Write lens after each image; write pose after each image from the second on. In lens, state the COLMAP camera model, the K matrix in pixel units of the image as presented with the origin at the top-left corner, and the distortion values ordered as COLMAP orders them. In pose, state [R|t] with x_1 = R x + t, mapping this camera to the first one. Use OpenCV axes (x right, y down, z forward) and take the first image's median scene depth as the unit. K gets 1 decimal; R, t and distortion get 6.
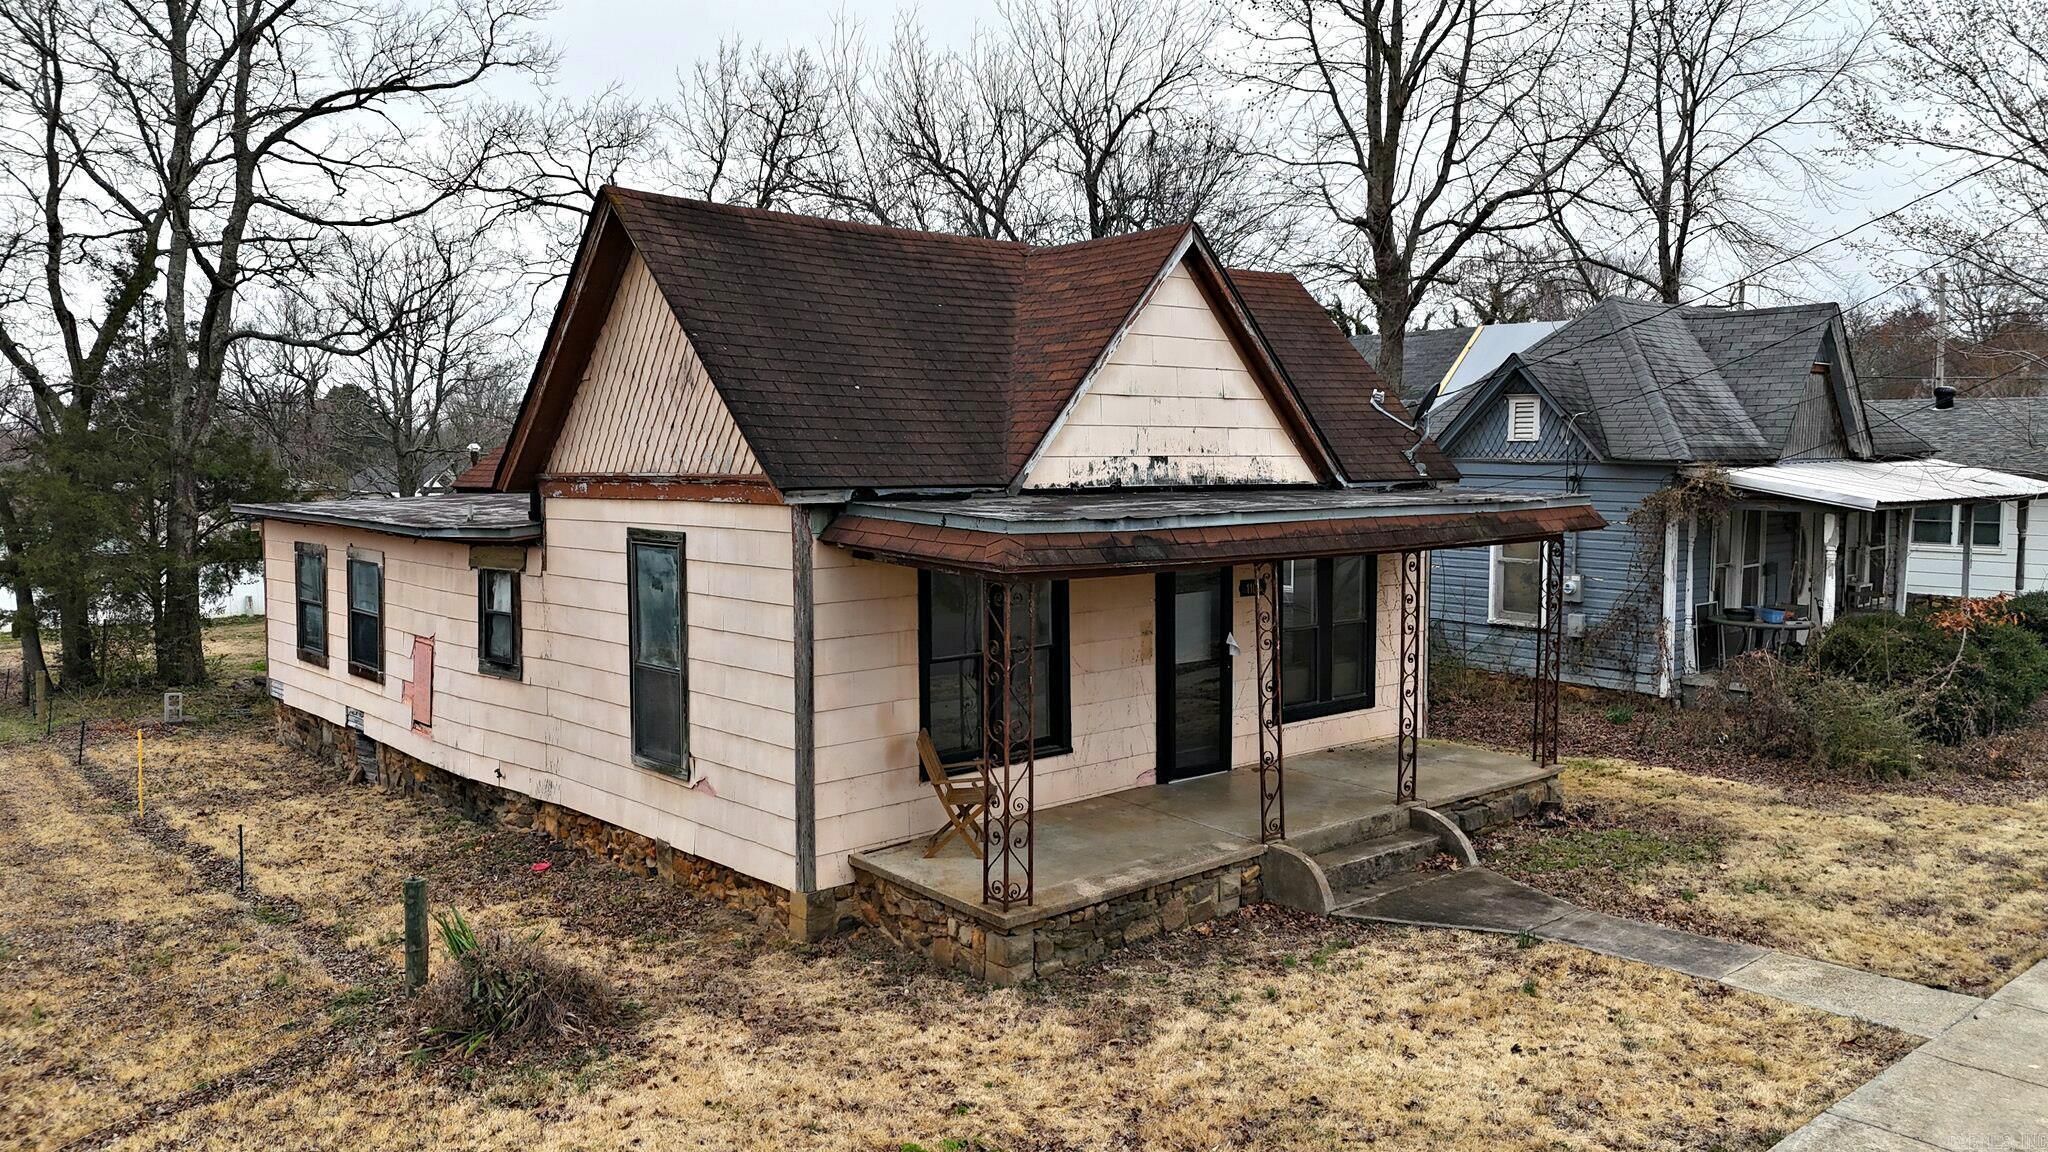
lens RADIAL K [[1541.7, 0, 984.4], [0, 1541.7, 573.1], [0, 0, 1]] dist [0.080784, -0.086113]
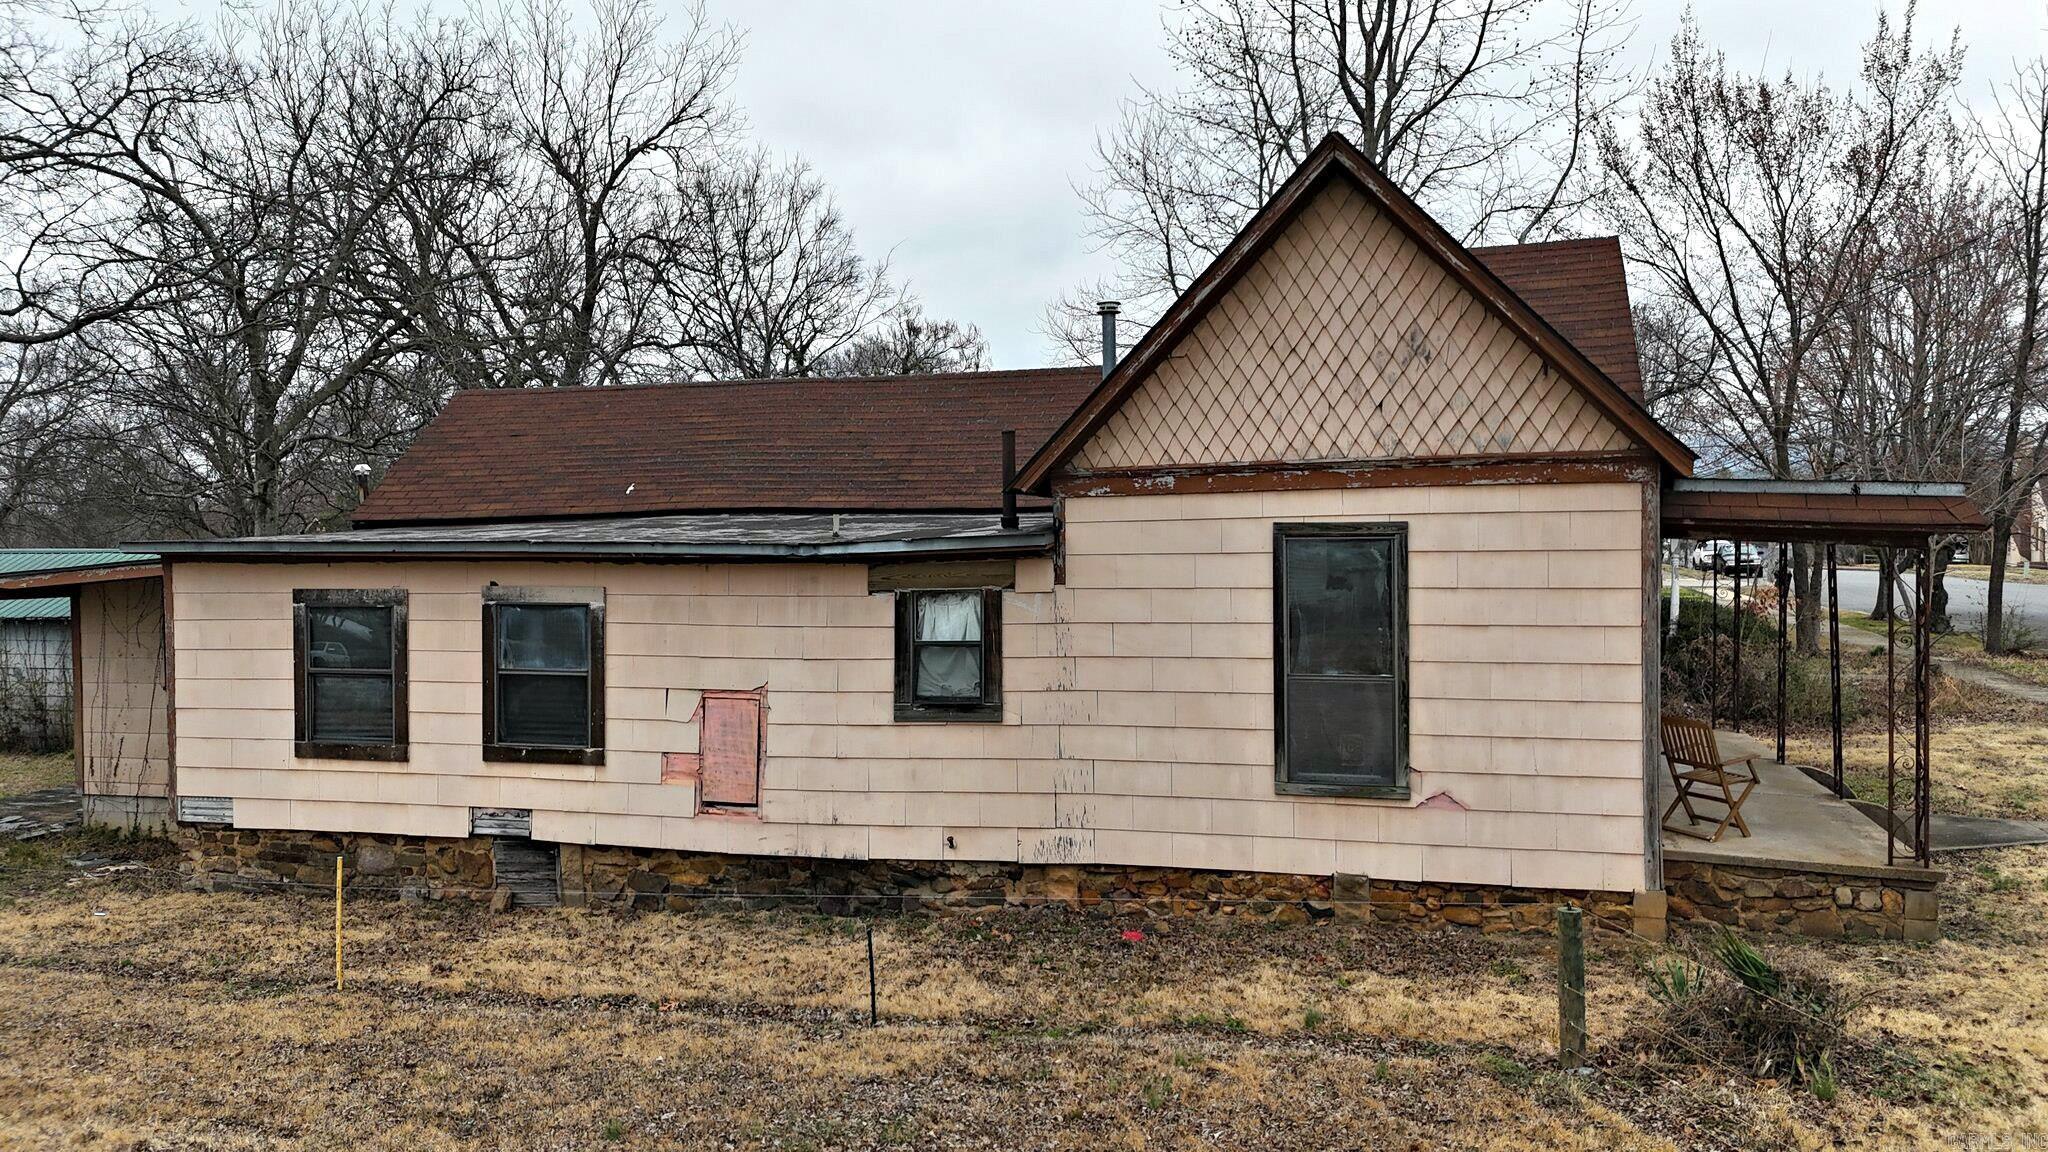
lens RADIAL K [[1559.5, 0, 1024.0], [0, 1559.5, 576.0], [0, 0, 1]] dist [0.084005, -0.093044]
pose [[0.831444, -0.022977, 0.555133, -0.852015], [0.051620, 0.998018, -0.036005, 0.025445], [-0.553205, 0.058592, 0.830982, 0.351061]]
